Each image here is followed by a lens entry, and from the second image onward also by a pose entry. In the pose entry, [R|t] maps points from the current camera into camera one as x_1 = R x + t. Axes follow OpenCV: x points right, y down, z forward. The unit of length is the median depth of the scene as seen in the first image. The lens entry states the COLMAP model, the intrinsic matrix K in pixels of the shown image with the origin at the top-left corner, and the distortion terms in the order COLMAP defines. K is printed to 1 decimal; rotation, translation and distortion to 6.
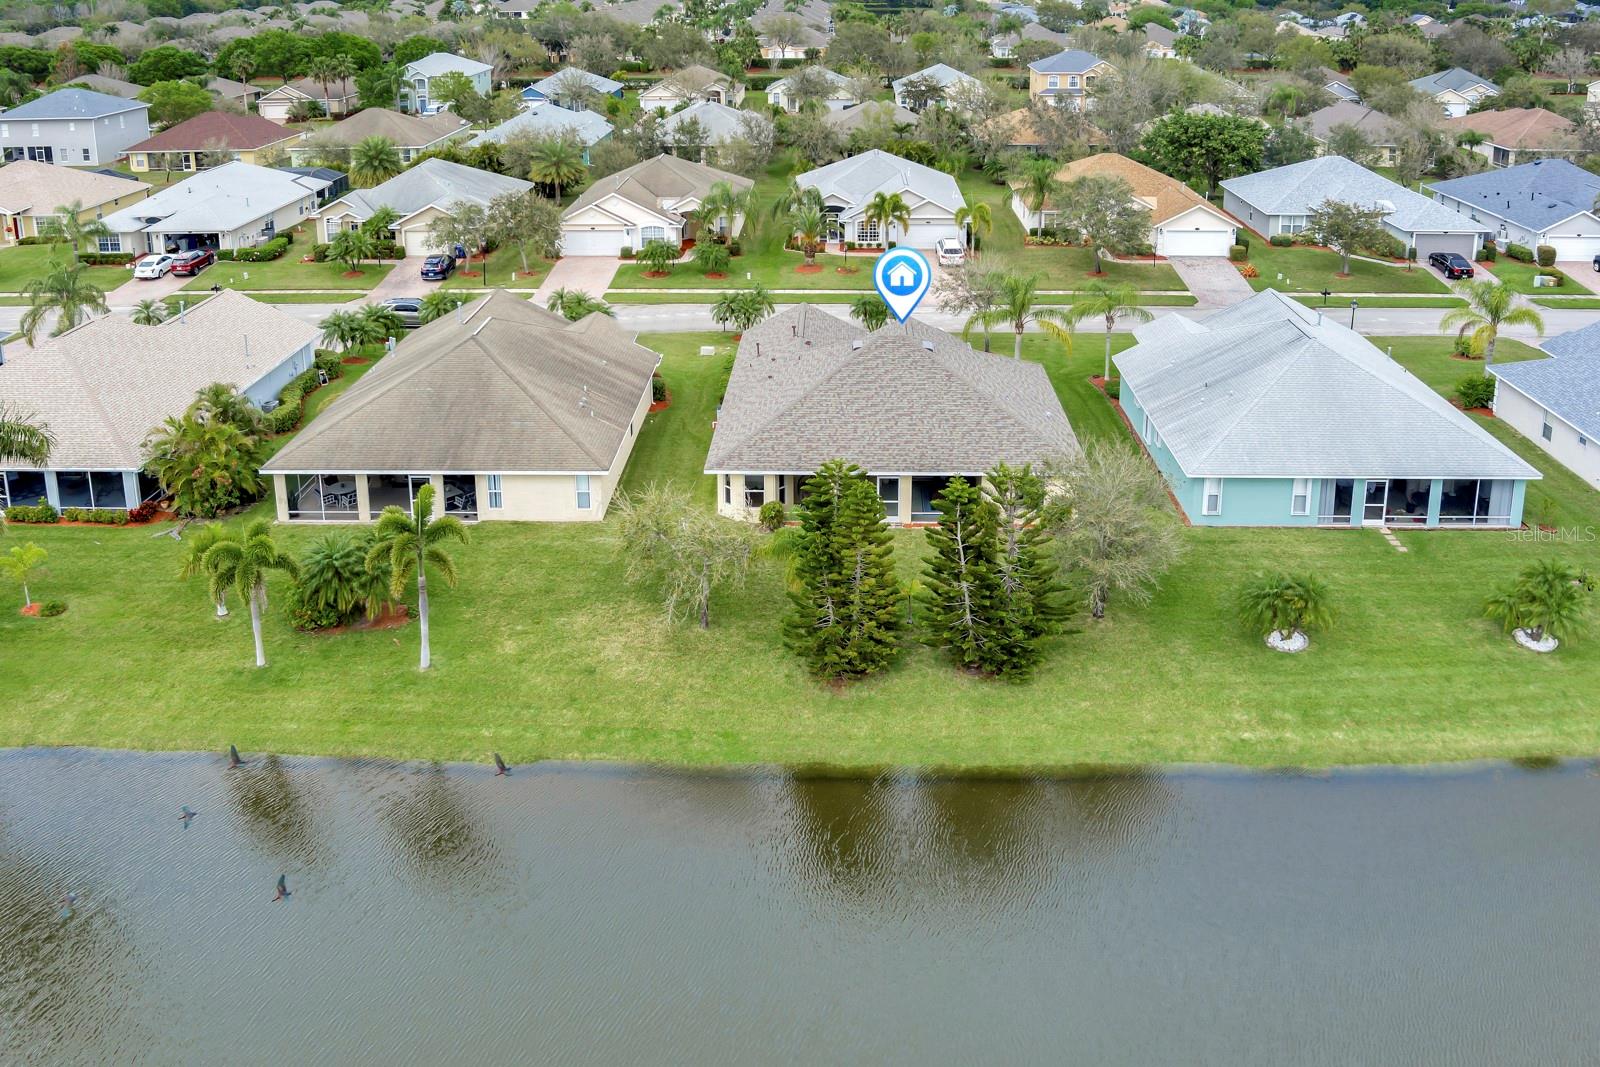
lens RADIAL K [[1255.4, 0, 802.4], [0, 1255.4, 457.6], [0, 0, 1]] dist [-0.061270, -0.001295]
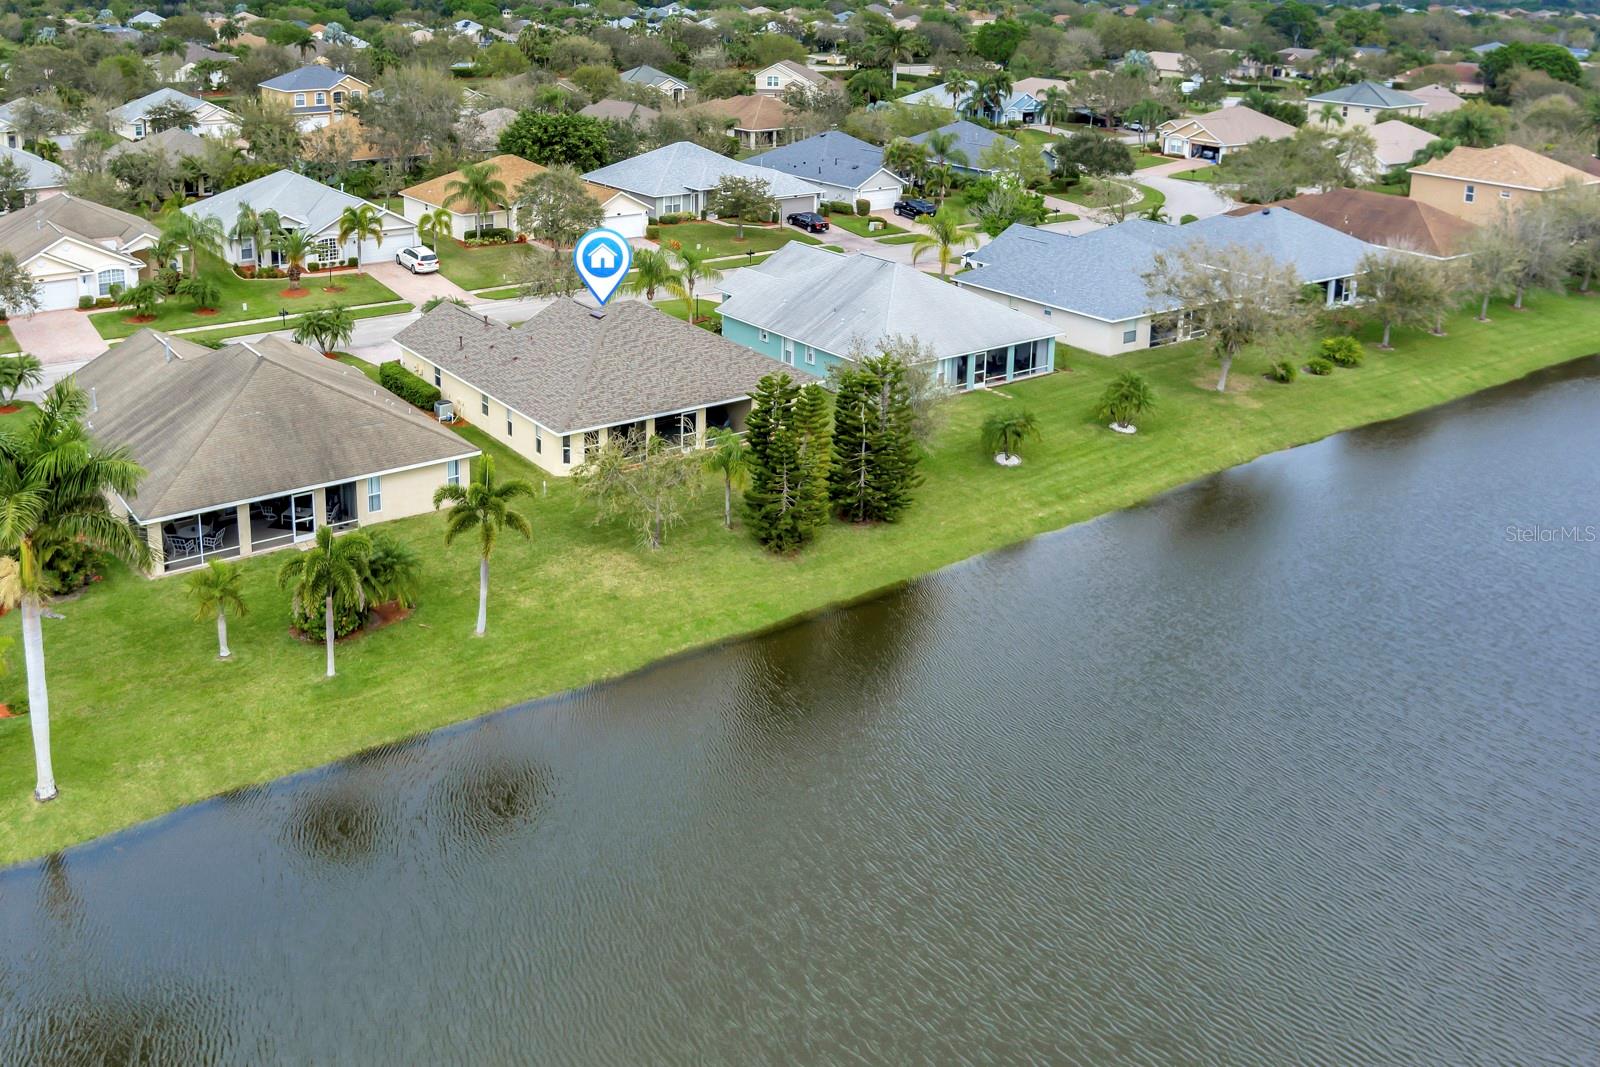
lens RADIAL K [[1294.7, 0, 800.0], [0, 1294.7, 533.5], [0, 0, 1]] dist [-0.026515, -0.051197]
pose [[0.789774, -0.232055, 0.567809, -0.553252], [0.213331, 0.971804, 0.100436, 0.025725], [-0.575106, 0.041809, 0.817010, -0.054225]]
